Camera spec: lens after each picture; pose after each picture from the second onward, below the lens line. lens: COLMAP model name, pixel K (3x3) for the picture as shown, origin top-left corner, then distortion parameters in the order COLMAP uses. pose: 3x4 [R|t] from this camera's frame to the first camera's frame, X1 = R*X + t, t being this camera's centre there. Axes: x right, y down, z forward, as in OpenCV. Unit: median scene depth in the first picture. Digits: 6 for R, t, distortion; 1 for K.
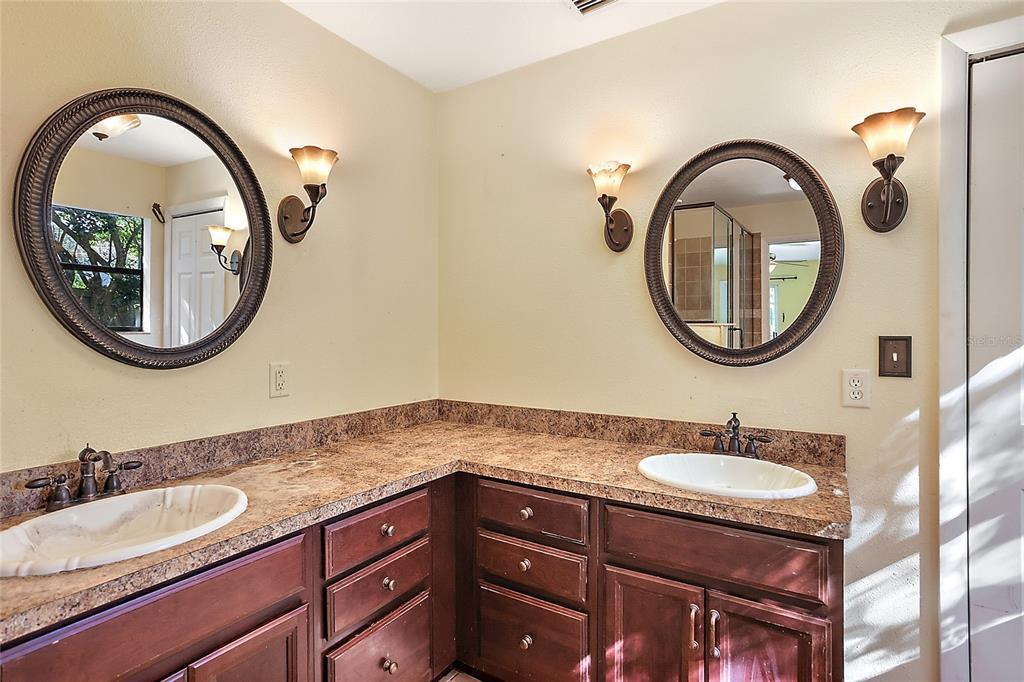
lens RADIAL K [[493.8, 0, 511.2], [0, 493.8, 330.4], [0, 0, 1]] dist [-0.022531, 0.020242]
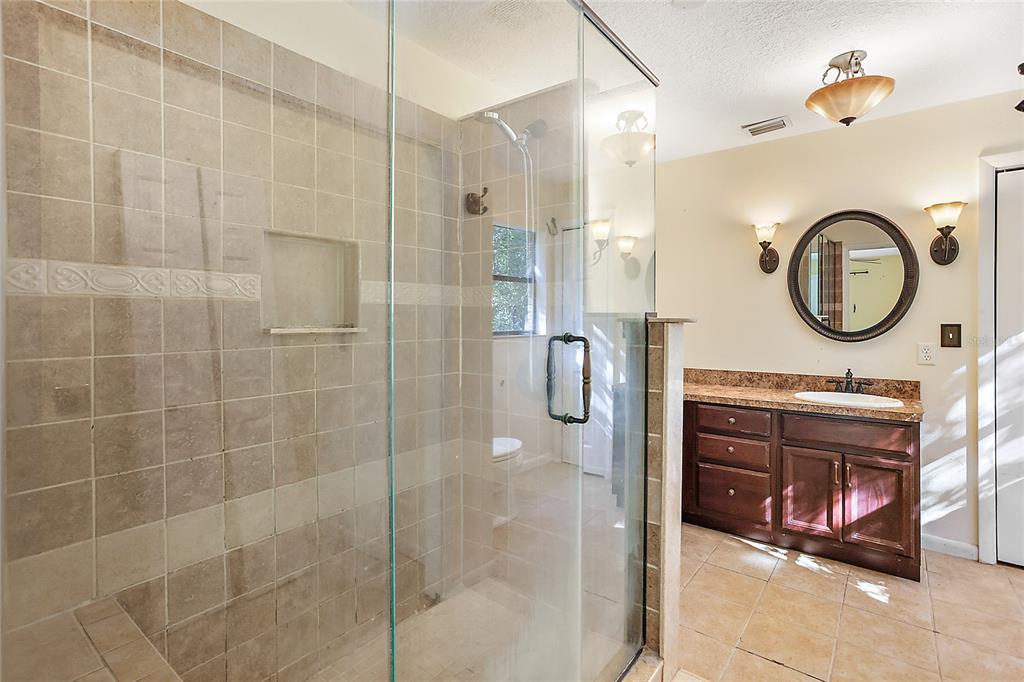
lens RADIAL K [[489.8, 0, 515.5], [0, 489.8, 321.1], [0, 0, 1]] dist [-0.003214, 0.018977]
pose [[0.996463, -0.001620, -0.084022, -0.643129], [0.001744, 0.999998, 0.001398, -0.004220], [0.084019, -0.001539, 0.996463, -0.923886]]
